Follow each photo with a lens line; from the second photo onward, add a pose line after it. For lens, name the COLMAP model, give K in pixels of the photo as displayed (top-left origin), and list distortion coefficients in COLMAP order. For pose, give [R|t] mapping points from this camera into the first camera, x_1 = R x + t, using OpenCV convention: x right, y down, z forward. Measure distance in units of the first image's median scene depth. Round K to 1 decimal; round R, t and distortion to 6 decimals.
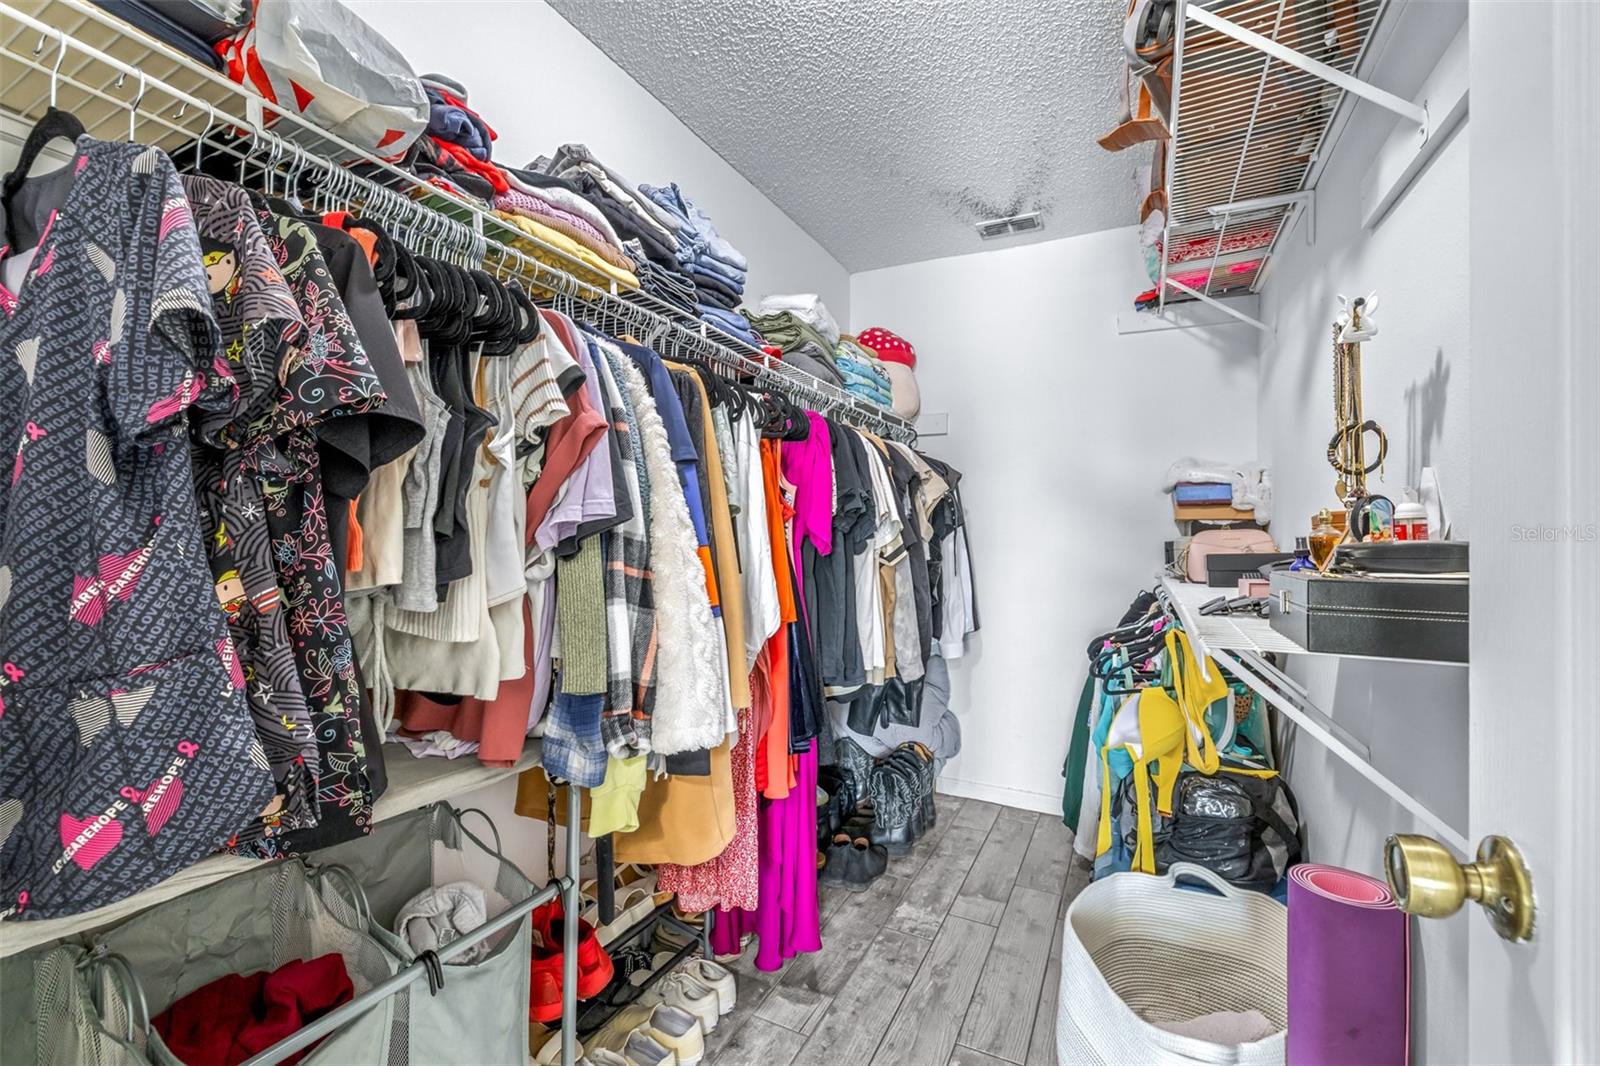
lens RADIAL K [[677.9, 0, 801.8], [0, 677.9, 530.8], [0, 0, 1]] dist [0.001367, 0.000055]
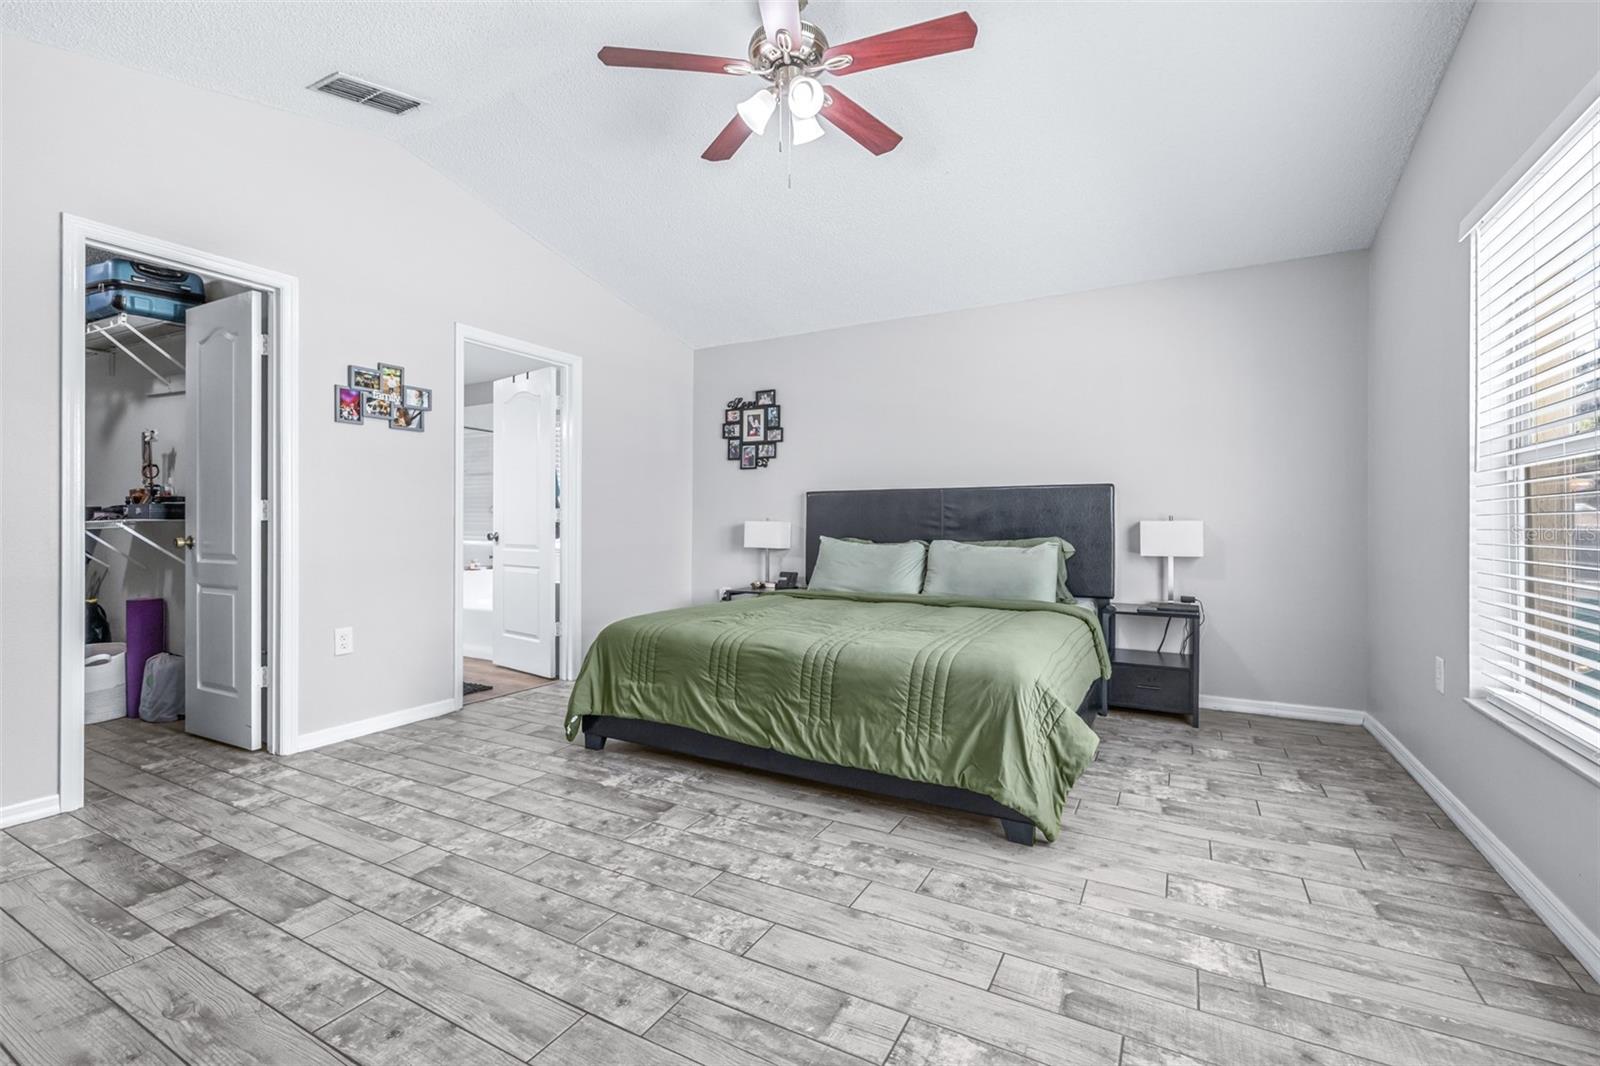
lens RADIAL K [[692.7, 0, 804.5], [0, 692.7, 525.4], [0, 0, 1]] dist [0.000868, 0.000327]
pose [[0.031847, -0.009000, 0.999452, -2.410372], [-0.004310, 0.999949, 0.009142, 0.103145], [-0.999483, -0.004599, 0.031806, -2.263639]]
